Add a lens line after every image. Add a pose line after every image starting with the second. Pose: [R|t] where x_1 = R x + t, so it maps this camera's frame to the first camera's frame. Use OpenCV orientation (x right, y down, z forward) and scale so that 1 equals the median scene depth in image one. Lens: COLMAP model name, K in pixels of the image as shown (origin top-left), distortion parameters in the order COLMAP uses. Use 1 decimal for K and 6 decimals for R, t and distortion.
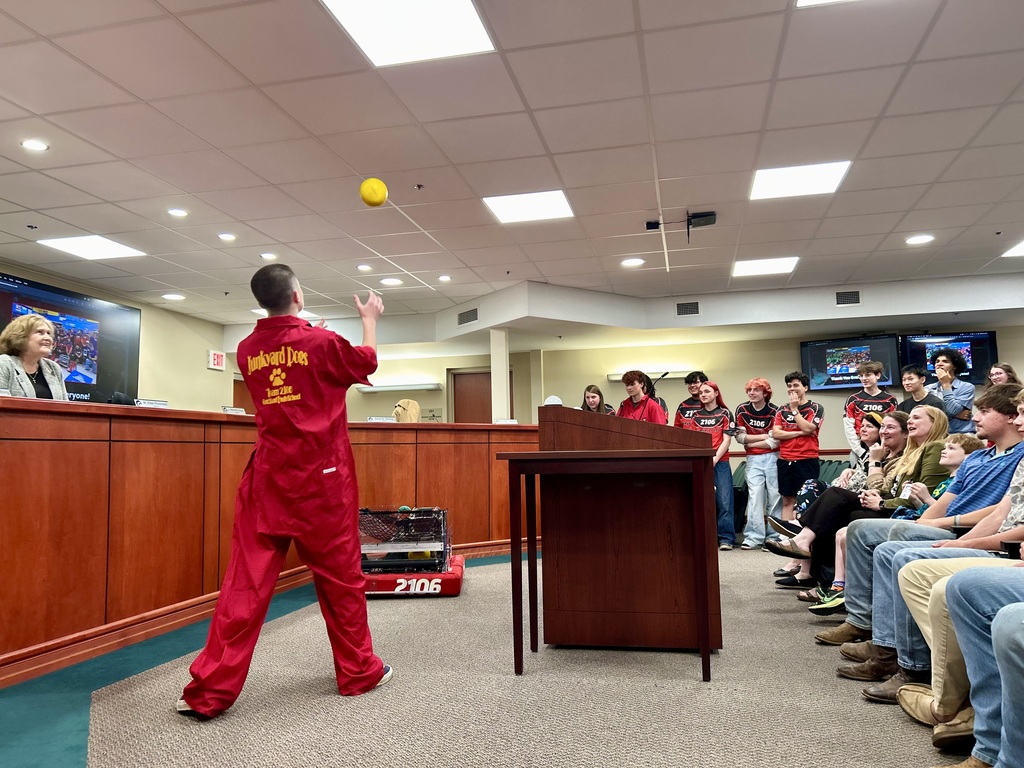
lens RADIAL K [[771.3, 0, 514.9], [0, 771.3, 383.4], [0, 0, 1]] dist [0.044177, -0.053091]
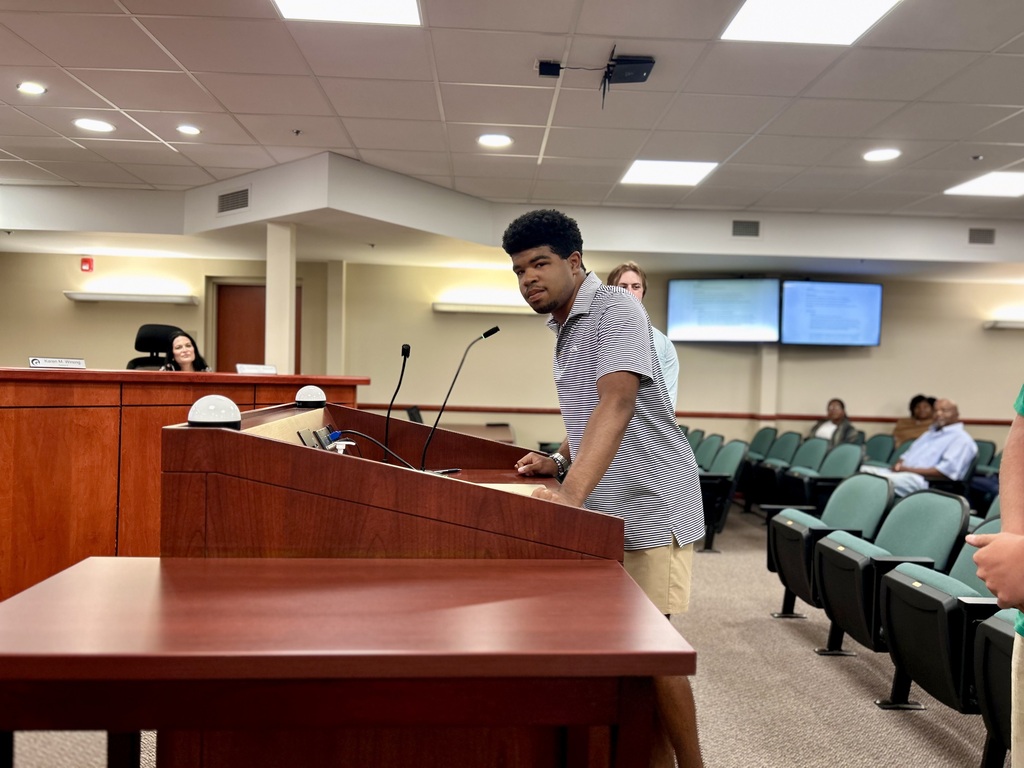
lens RADIAL K [[771.3, 0, 518.0], [0, 771.3, 394.5], [0, 0, 1]] dist [0.044177, -0.053091]
pose [[0.963263, 0.040498, 0.265487, 0.005291], [-0.072569, 0.991041, 0.112126, -0.017586], [-0.258568, -0.127273, 0.957572, 0.332925]]
